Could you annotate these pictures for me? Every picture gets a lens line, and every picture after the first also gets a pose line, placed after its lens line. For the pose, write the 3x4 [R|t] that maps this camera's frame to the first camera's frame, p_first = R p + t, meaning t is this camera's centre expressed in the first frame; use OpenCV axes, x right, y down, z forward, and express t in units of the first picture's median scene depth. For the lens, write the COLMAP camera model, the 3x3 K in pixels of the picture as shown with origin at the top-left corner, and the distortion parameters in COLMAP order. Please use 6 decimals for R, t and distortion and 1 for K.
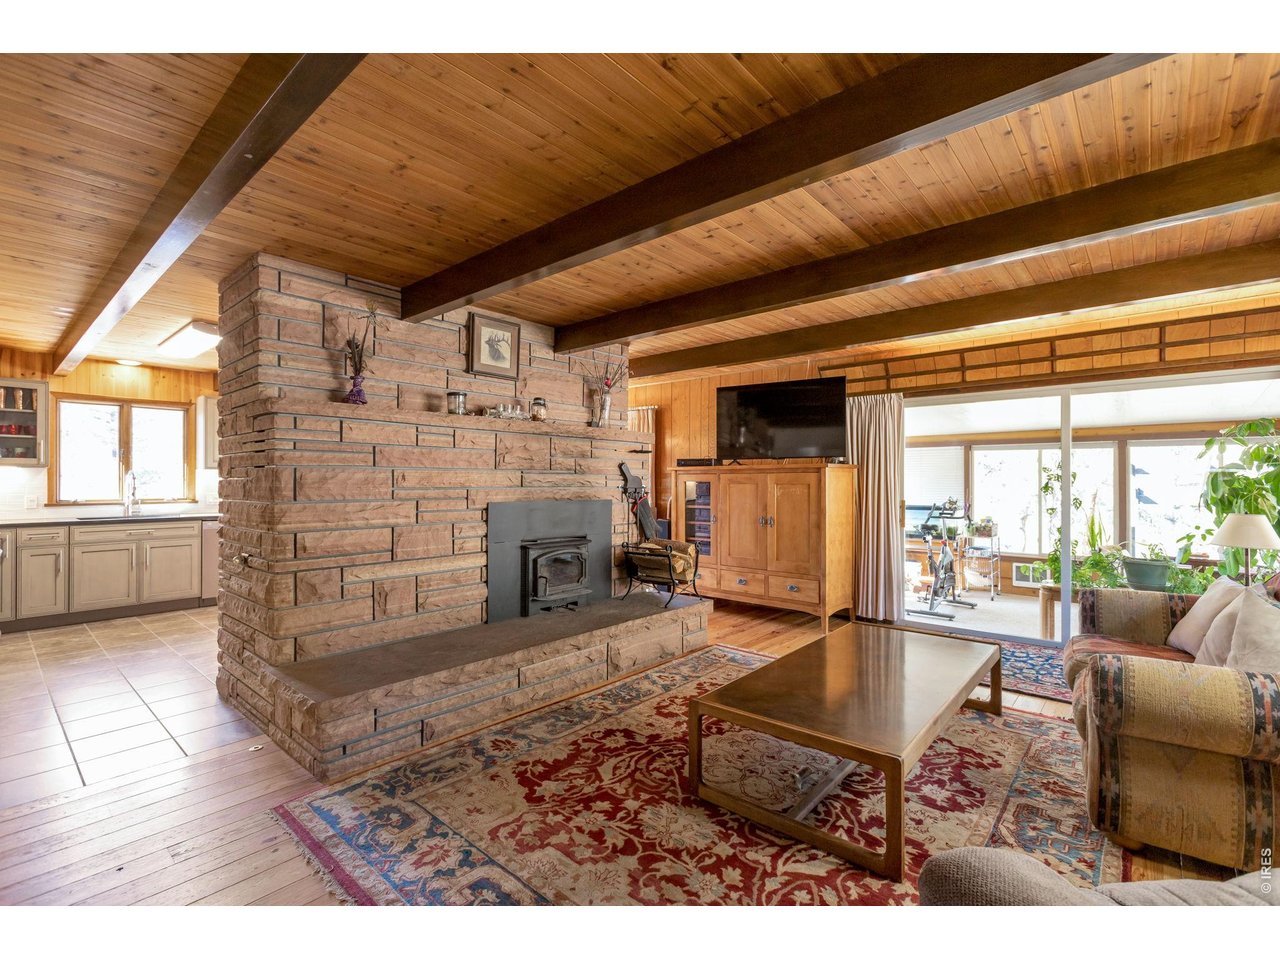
lens RADIAL K [[586.9, 0, 637.5], [0, 586.9, 480.3], [0, 0, 1]] dist [0.000433, 0.000185]
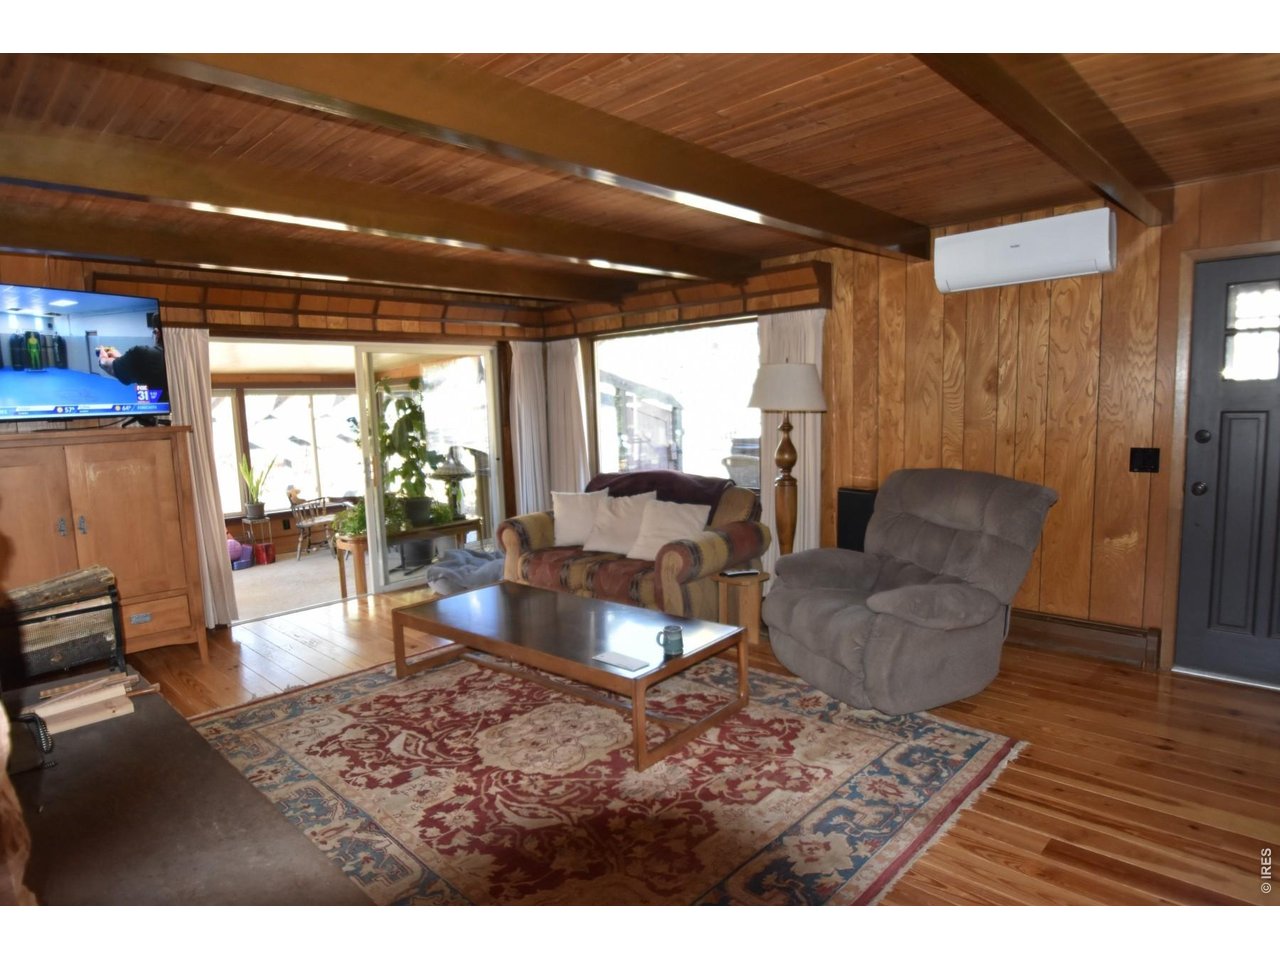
lens RADIAL K [[743.4, 0, 640.1], [0, 743.4, 487.3], [0, 0, 1]] dist [-0.027378, -0.000308]
pose [[0.044197, -0.117749, 0.992059, -0.833386], [0.031327, 0.992705, 0.116430, -0.063172], [-0.998532, 0.025933, 0.047563, 0.668048]]
